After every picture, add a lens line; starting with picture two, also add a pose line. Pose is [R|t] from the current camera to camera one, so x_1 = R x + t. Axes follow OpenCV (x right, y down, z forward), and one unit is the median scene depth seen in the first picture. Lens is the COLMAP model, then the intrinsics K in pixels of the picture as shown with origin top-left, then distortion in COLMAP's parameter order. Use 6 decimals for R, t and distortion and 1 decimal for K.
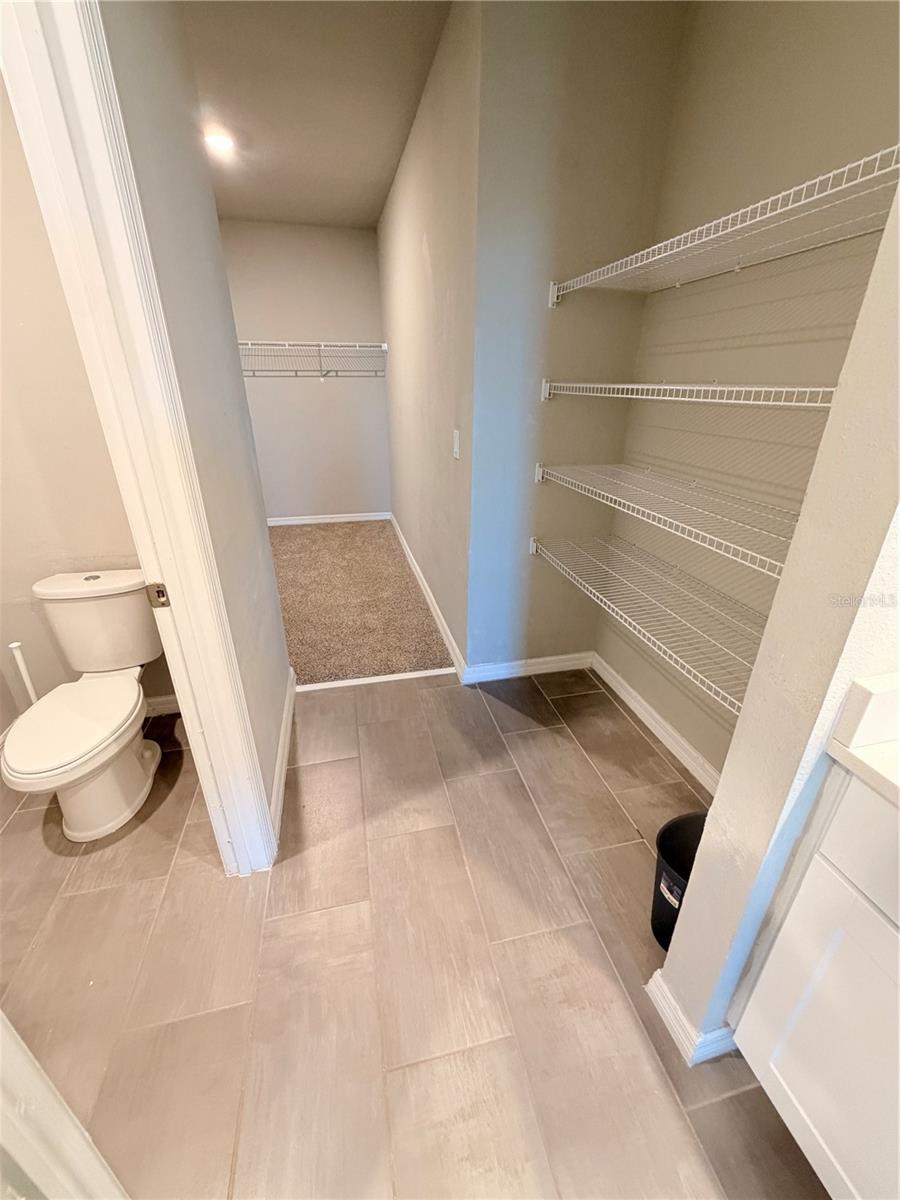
lens RADIAL K [[484.1, 0, 452.2], [0, 484.1, 600.8], [0, 0, 1]] dist [0.000133, 0.000070]
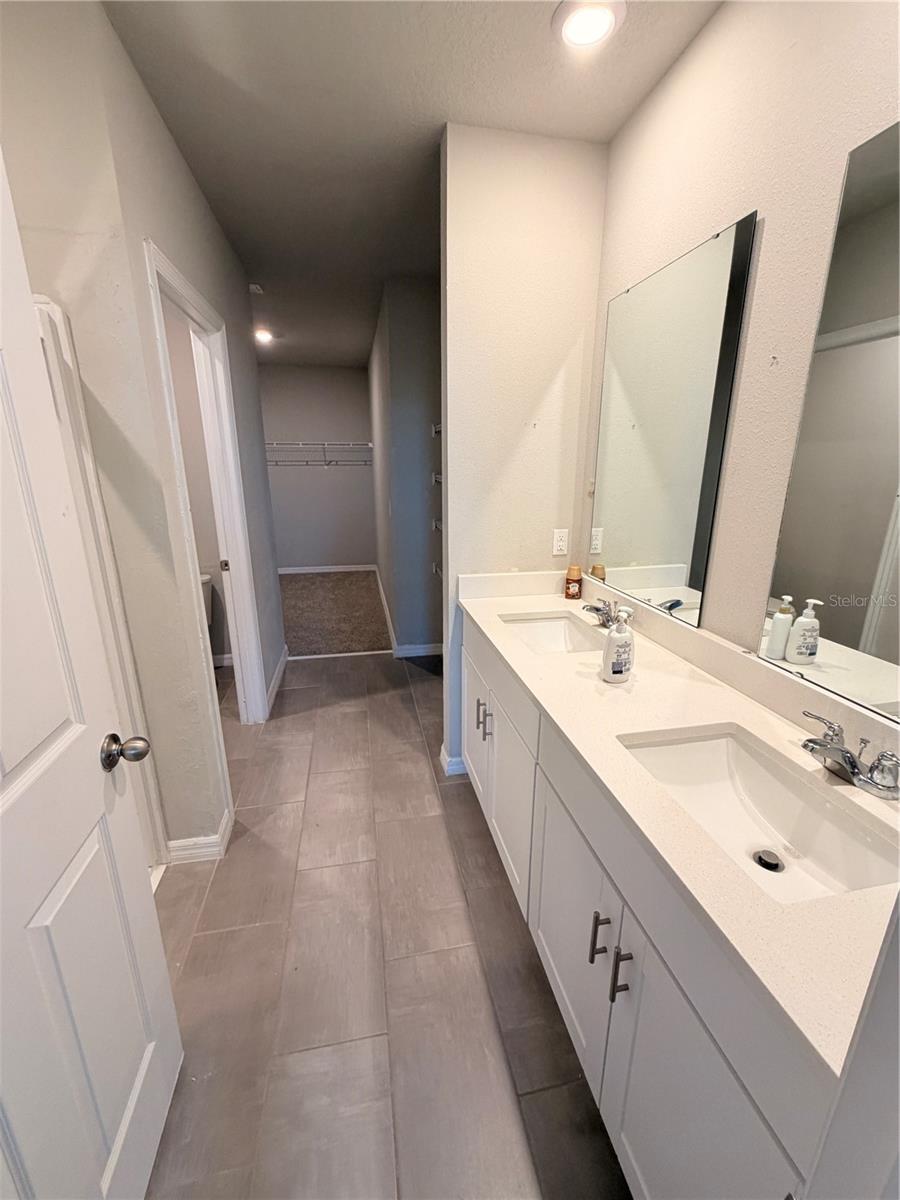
lens RADIAL K [[484.1, 0, 447.7], [0, 484.1, 597.4], [0, 0, 1]] dist [0.000133, 0.000070]
pose [[0.999381, 0.001919, -0.035130, 0.245988], [-0.007149, 0.988759, -0.149350, 0.210868], [0.034449, 0.149508, 0.988160, -0.556942]]
